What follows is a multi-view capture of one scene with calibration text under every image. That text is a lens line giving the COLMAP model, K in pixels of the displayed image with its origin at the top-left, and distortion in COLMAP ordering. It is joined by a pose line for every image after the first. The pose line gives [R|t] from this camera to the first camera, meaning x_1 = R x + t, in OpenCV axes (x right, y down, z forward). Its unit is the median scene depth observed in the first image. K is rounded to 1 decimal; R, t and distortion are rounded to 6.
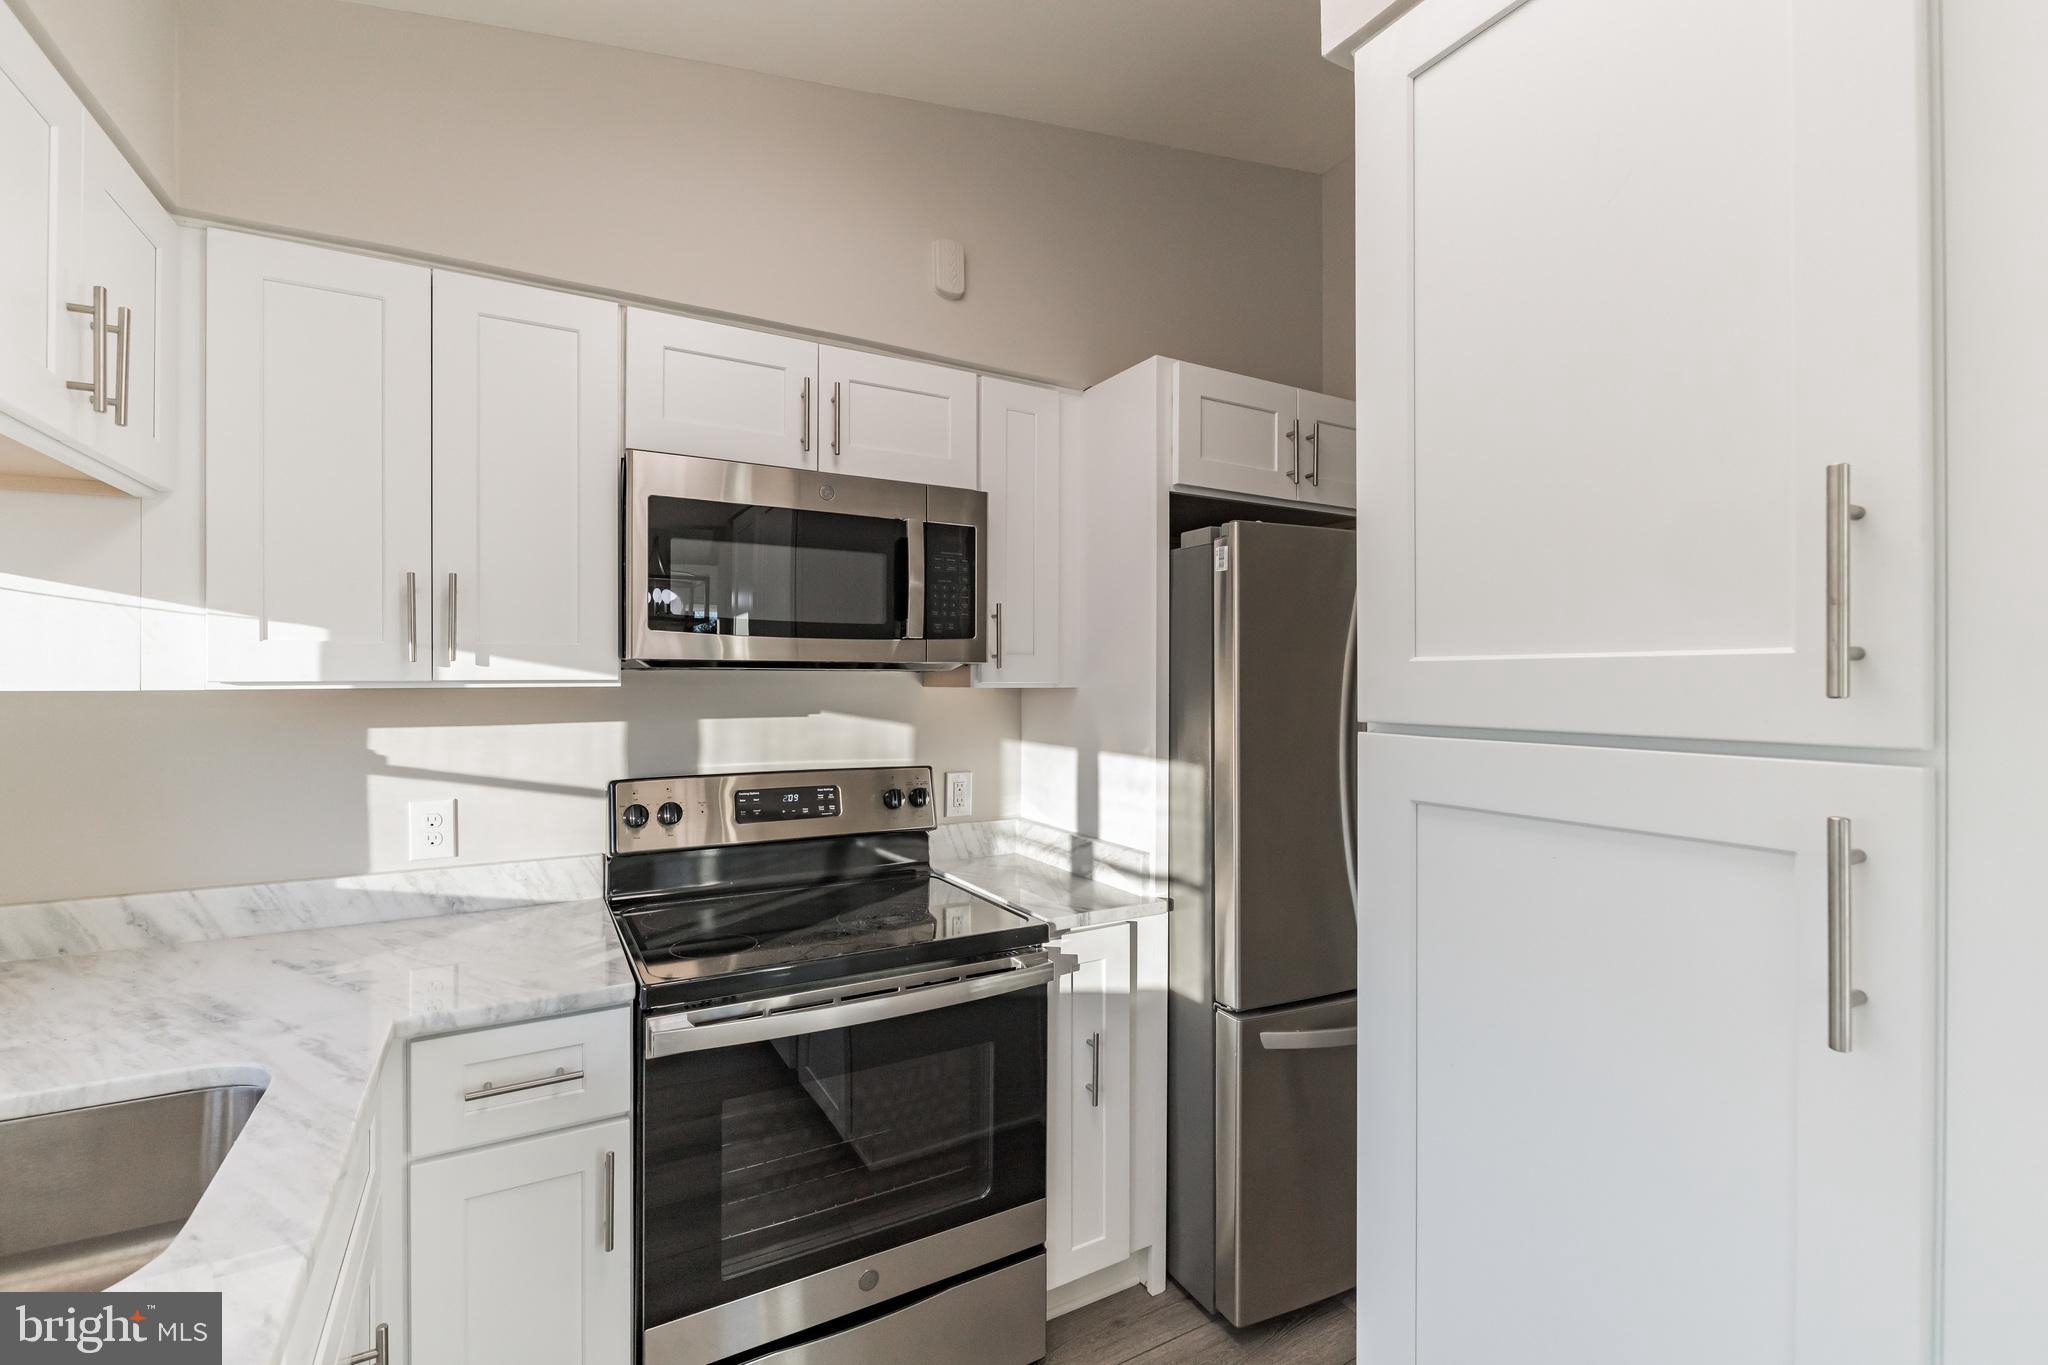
lens RADIAL K [[874.7, 0, 1029.0], [0, 874.7, 679.1], [0, 0, 1]] dist [-0.001095, -0.000164]
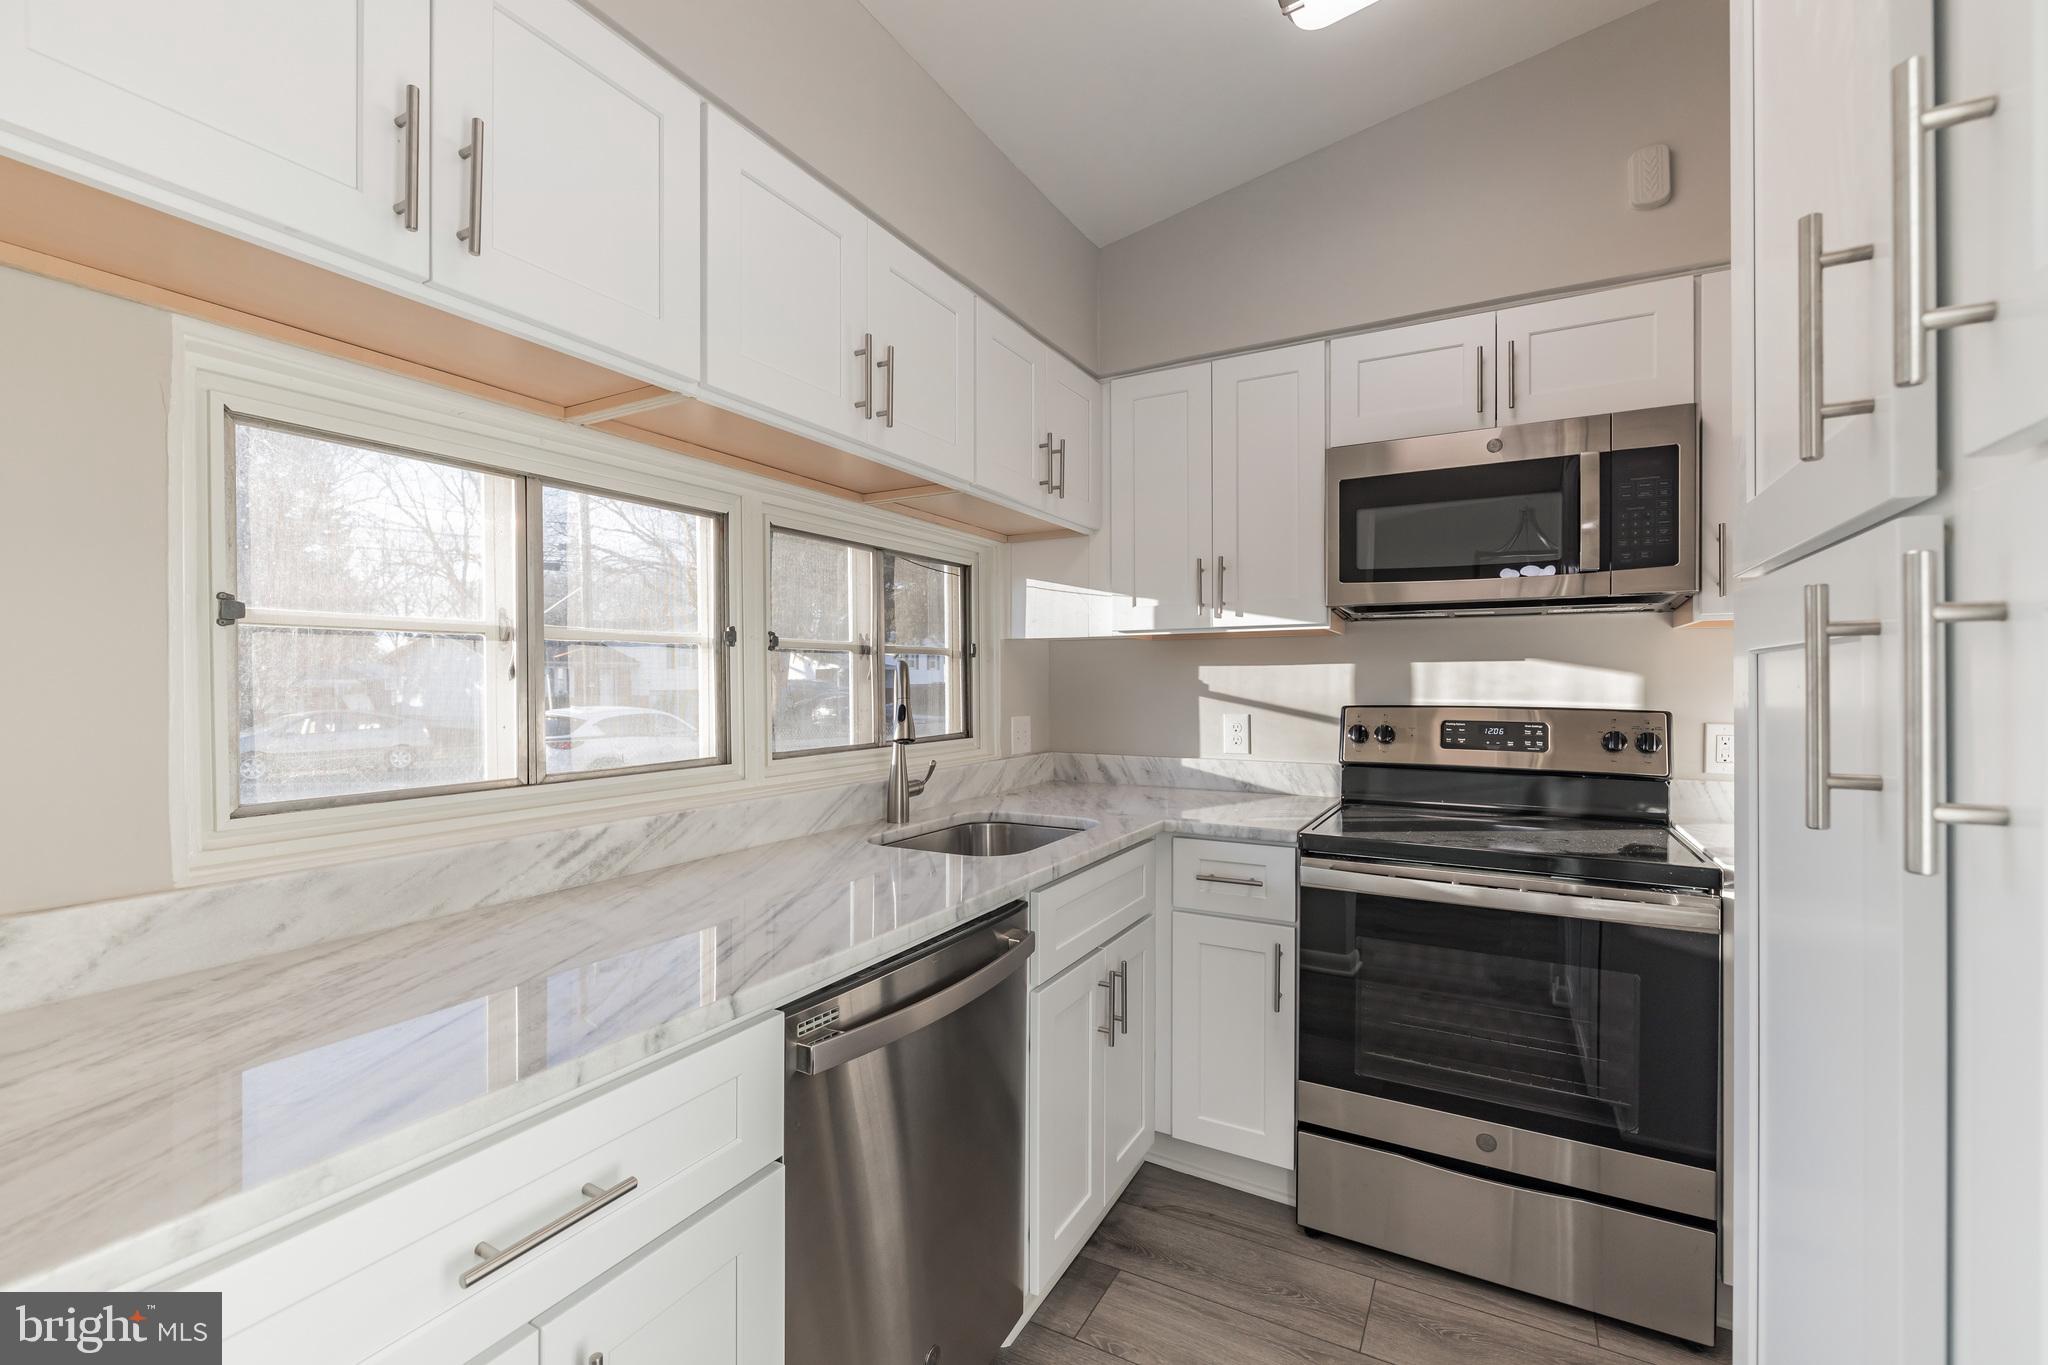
lens RADIAL K [[870.8, 0, 1033.4], [0, 870.8, 678.0], [0, 0, 1]] dist [-0.000432, -0.000670]
pose [[0.527302, -0.002850, -0.849673, 0.377004], [0.002772, 0.999995, -0.001634, 0.075978], [0.849674, -0.001494, 0.527307, -0.068371]]
